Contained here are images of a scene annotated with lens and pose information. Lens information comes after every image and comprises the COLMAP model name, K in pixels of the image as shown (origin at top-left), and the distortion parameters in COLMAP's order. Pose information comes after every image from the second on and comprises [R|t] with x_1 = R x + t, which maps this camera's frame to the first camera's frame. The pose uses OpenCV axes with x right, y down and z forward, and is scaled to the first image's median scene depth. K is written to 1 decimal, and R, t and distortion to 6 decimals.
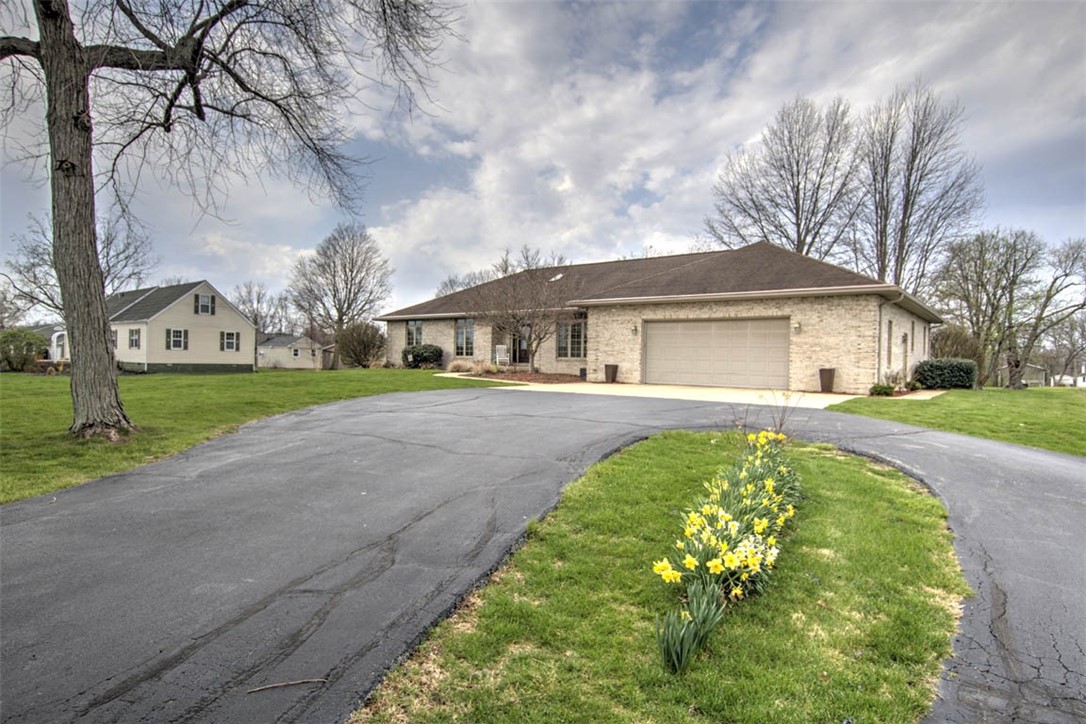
lens RADIAL K [[590.1, 0, 543.0], [0, 590.1, 362.0], [0, 0, 1]] dist [-0.060987, 0.000710]
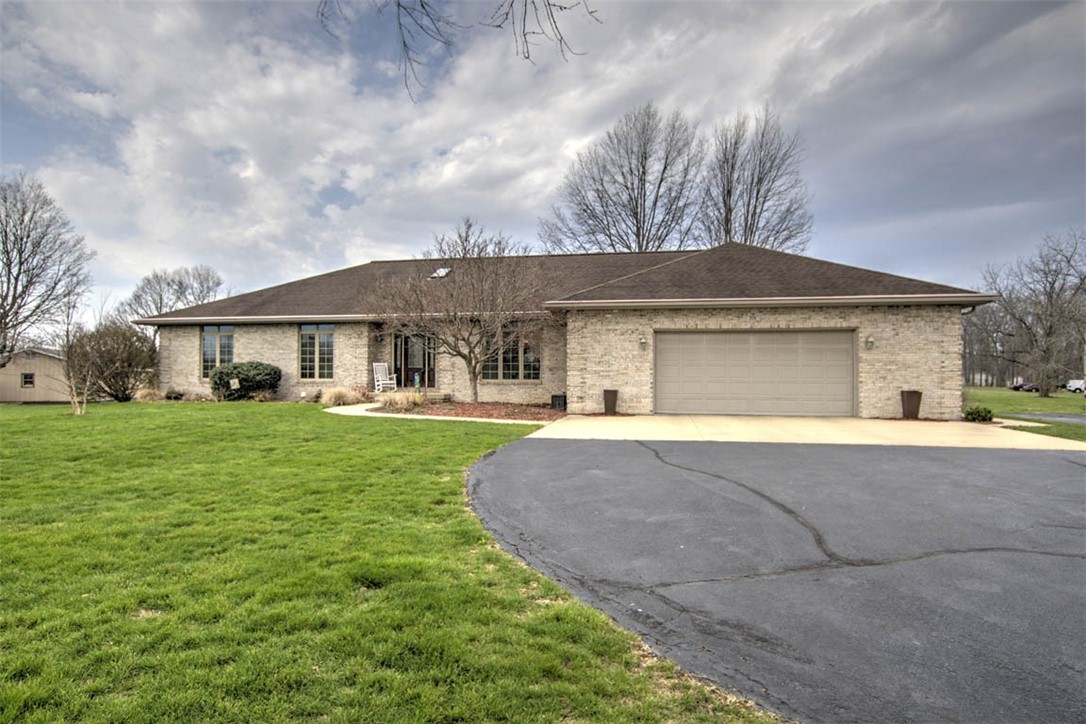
lens RADIAL K [[651.4, 0, 542.7], [0, 651.4, 388.4], [0, 0, 1]] dist [-0.046601, 0.051999]
pose [[0.895148, -0.015206, 0.445510, -0.329237], [0.012199, 0.999879, 0.009617, -0.006047], [-0.445603, -0.003174, 0.895225, 0.316345]]
